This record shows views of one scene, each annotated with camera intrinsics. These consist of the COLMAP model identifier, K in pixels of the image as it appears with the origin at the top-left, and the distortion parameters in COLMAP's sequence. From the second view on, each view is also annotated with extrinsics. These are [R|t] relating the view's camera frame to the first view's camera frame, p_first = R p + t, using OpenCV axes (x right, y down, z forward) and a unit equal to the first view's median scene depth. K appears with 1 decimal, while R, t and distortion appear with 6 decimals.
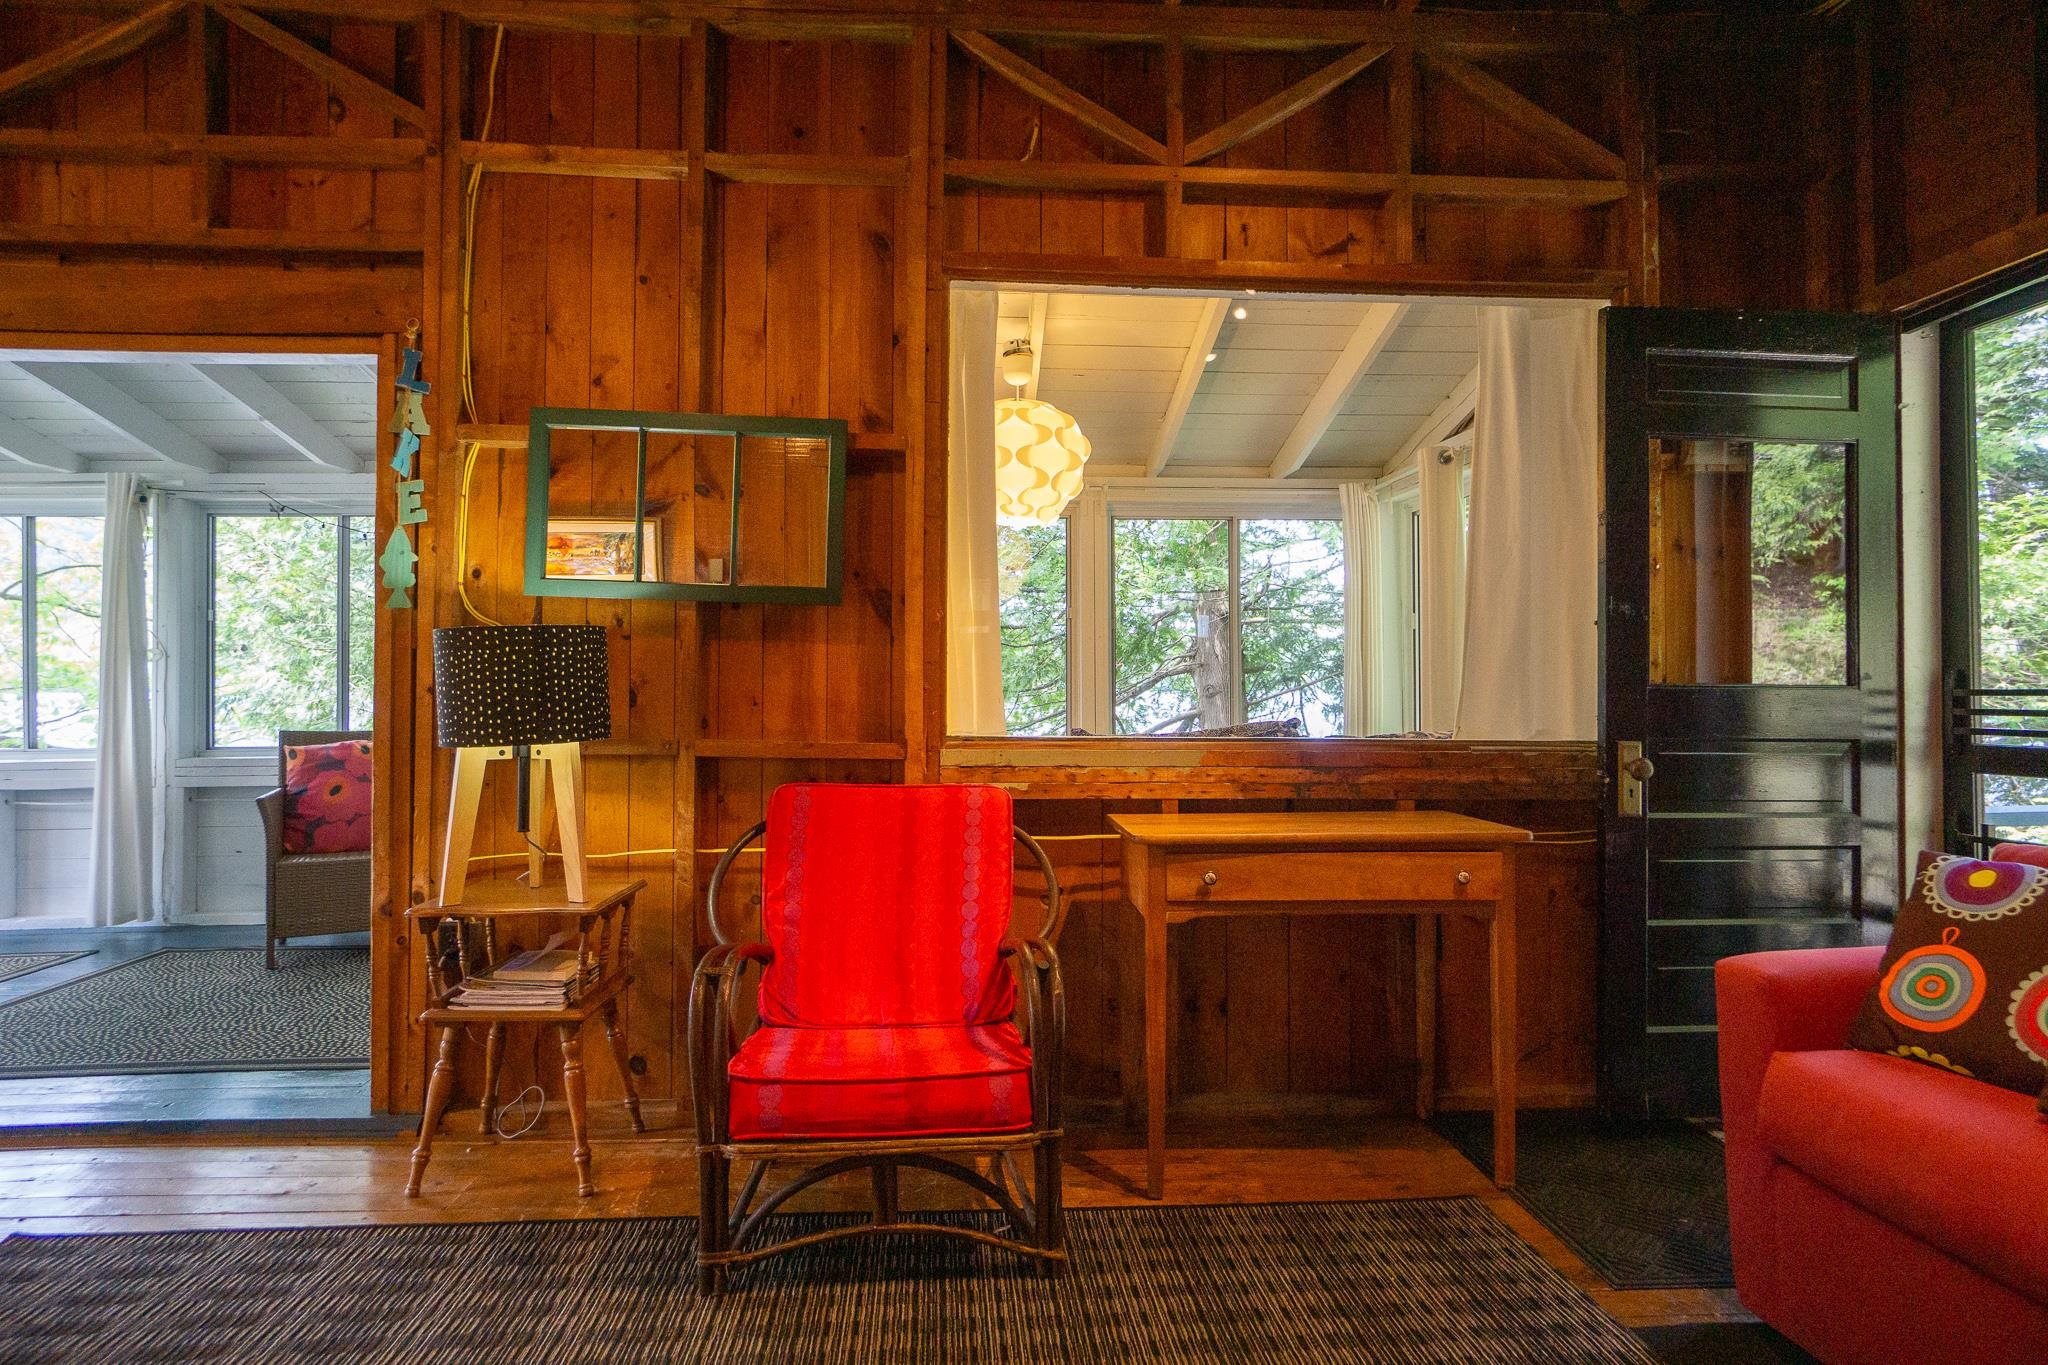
lens RADIAL K [[1155.1, 0, 1024.0], [0, 1155.1, 682.5], [0, 0, 1]] dist [-0.033144, 0.030478]
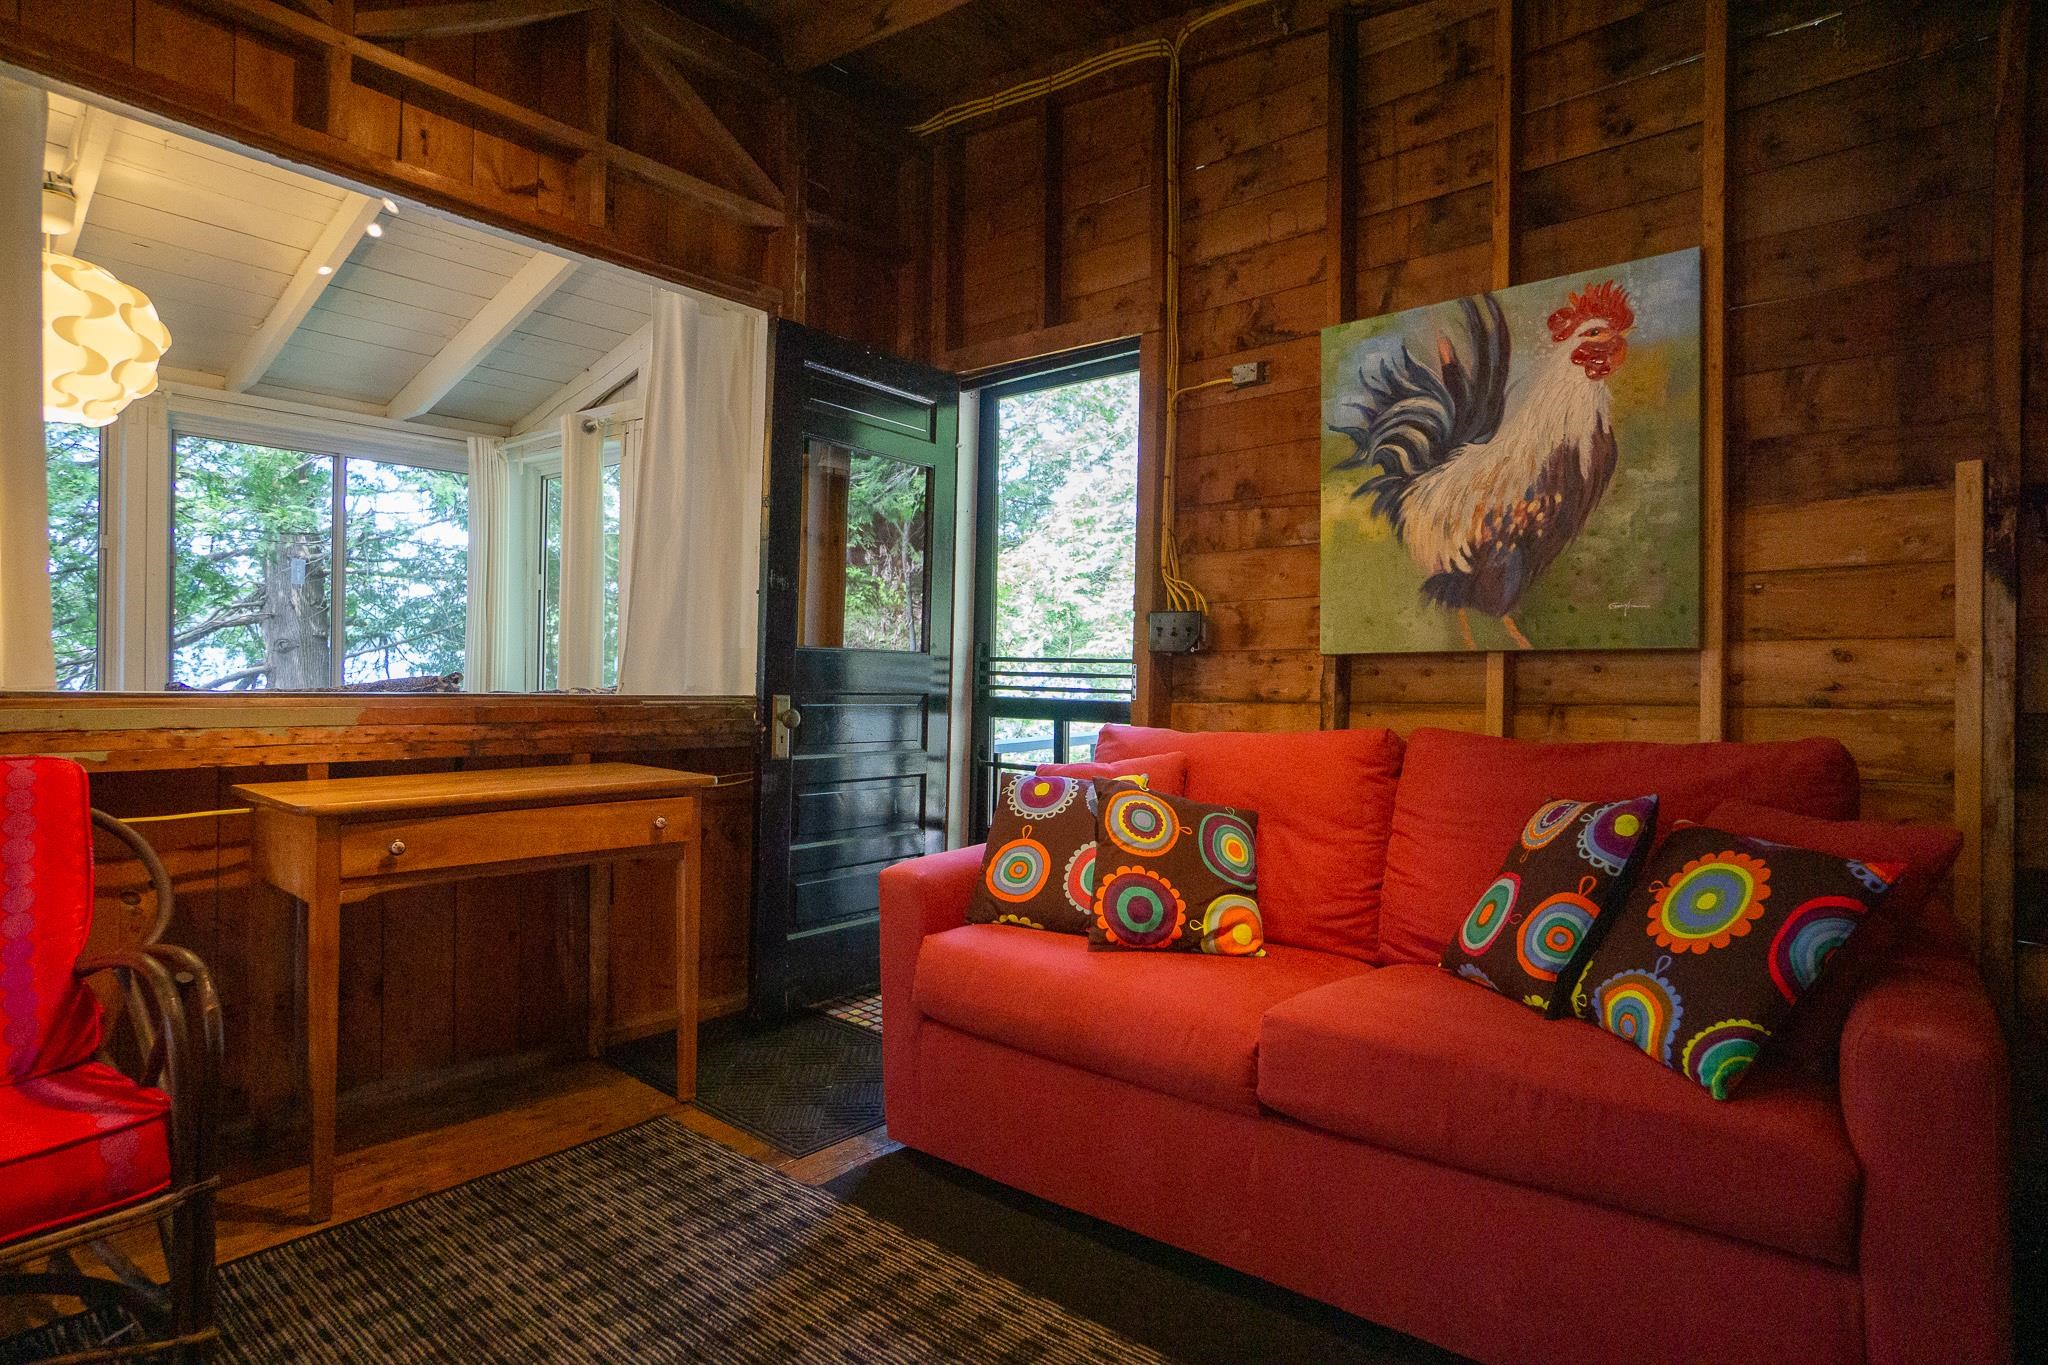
lens RADIAL K [[1058.1, 0, 1024.0], [0, 1058.1, 682.5], [0, 0, 1]] dist [-0.047539, 0.026141]
pose [[0.693530, 0.004610, 0.720413, -0.071396], [-0.028589, 0.999368, 0.021127, 0.008334], [-0.719861, -0.035248, 0.693223, 0.074333]]
